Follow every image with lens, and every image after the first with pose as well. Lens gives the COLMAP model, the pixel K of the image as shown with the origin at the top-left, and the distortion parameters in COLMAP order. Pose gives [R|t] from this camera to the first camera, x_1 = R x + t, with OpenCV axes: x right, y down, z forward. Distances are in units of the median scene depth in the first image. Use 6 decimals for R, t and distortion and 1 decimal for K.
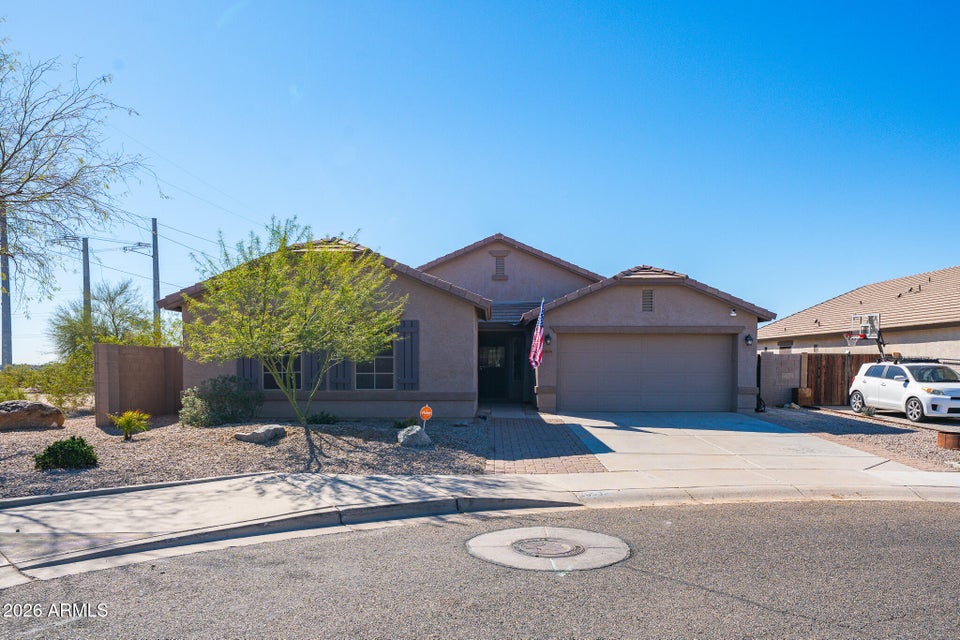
lens RADIAL K [[642.4, 0, 480.0], [0, 642.4, 320.0], [0, 0, 1]] dist [-0.001635, -0.001121]
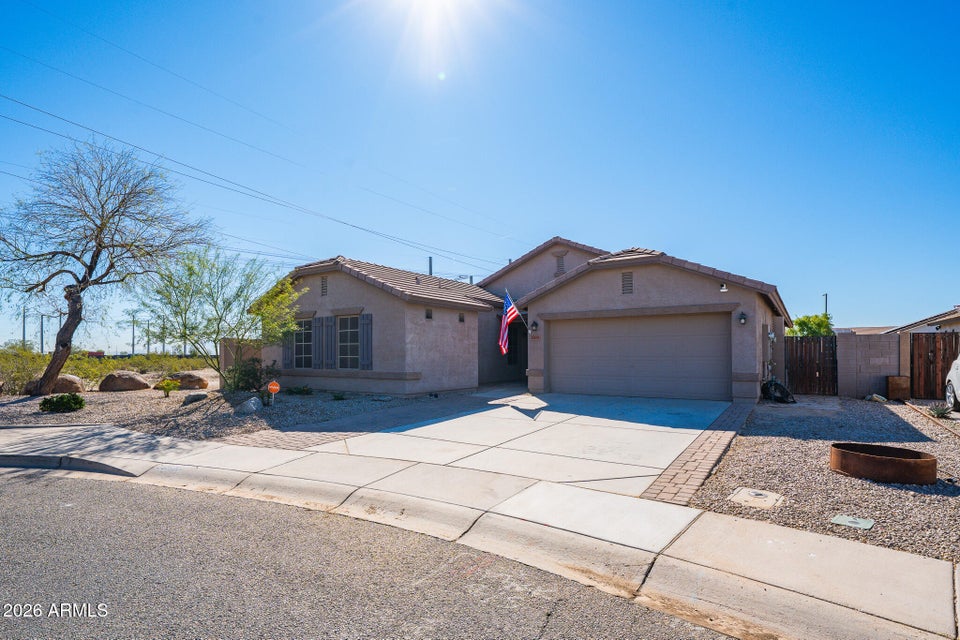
lens RADIAL K [[467.3, 0, 480.0], [0, 467.3, 320.0], [0, 0, 1]] dist [0.001607, 0.000252]
pose [[0.849994, -0.043591, -0.524986, 0.442902], [0.040967, 0.999022, -0.016622, 0.029259], [0.525198, -0.007379, 0.850948, 0.274904]]
